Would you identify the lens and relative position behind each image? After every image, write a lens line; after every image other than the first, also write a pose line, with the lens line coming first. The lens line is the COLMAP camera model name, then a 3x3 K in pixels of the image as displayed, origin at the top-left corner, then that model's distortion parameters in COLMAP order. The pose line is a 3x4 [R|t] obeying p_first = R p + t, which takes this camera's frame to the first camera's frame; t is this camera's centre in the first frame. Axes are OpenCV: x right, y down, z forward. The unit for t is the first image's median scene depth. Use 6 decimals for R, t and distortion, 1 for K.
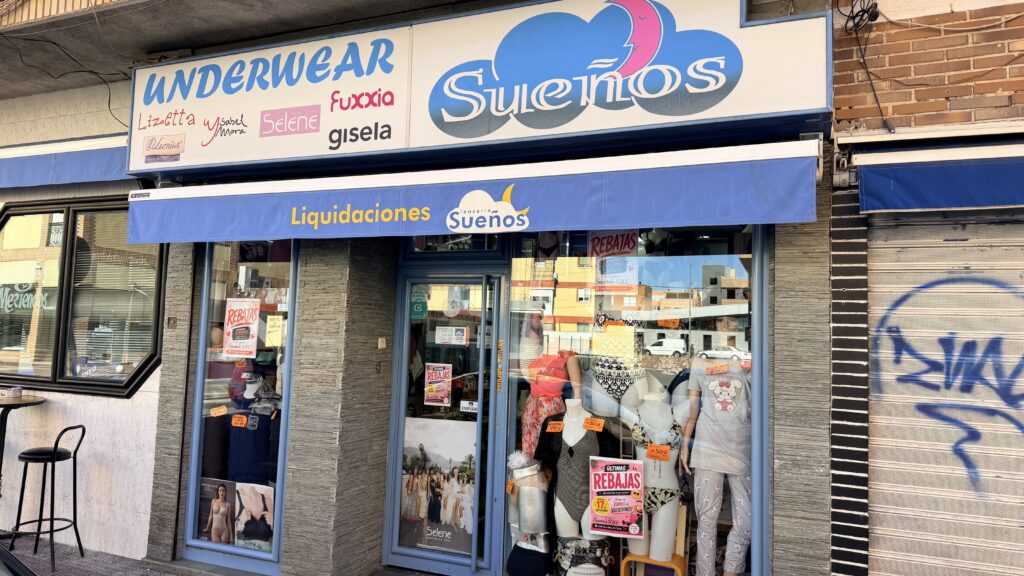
lens RADIAL K [[711.4, 0, 510.9], [0, 711.4, 285.7], [0, 0, 1]] dist [0.003224, -0.002100]
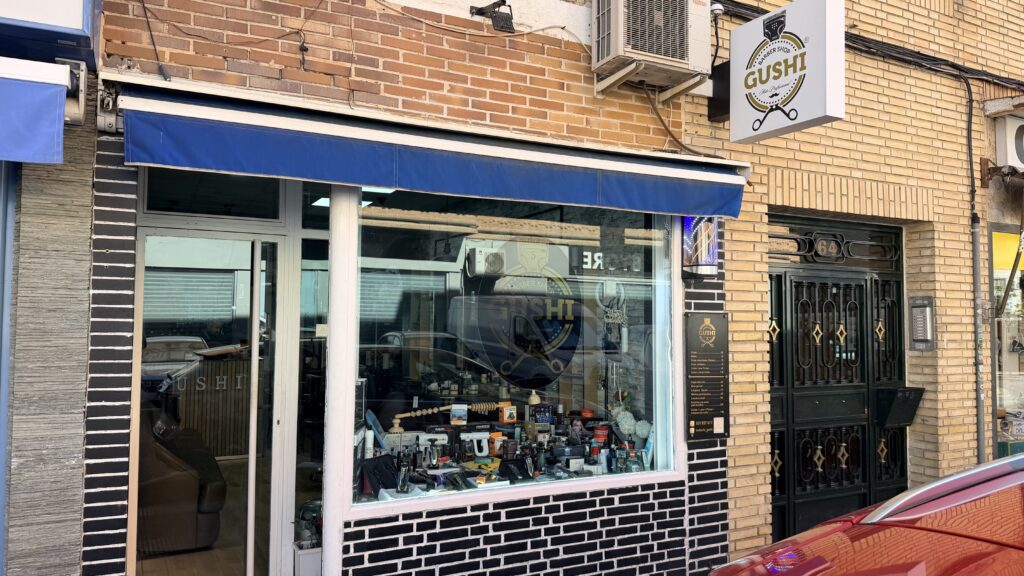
lens RADIAL K [[711.4, 0, 513.2], [0, 711.4, 288.9], [0, 0, 1]] dist [0.003224, -0.002100]
pose [[0.650116, 0.009810, 0.759771, 0.130265], [-0.043045, 0.998786, 0.023936, 0.009622], [-0.758614, -0.048266, 0.649750, 0.058127]]
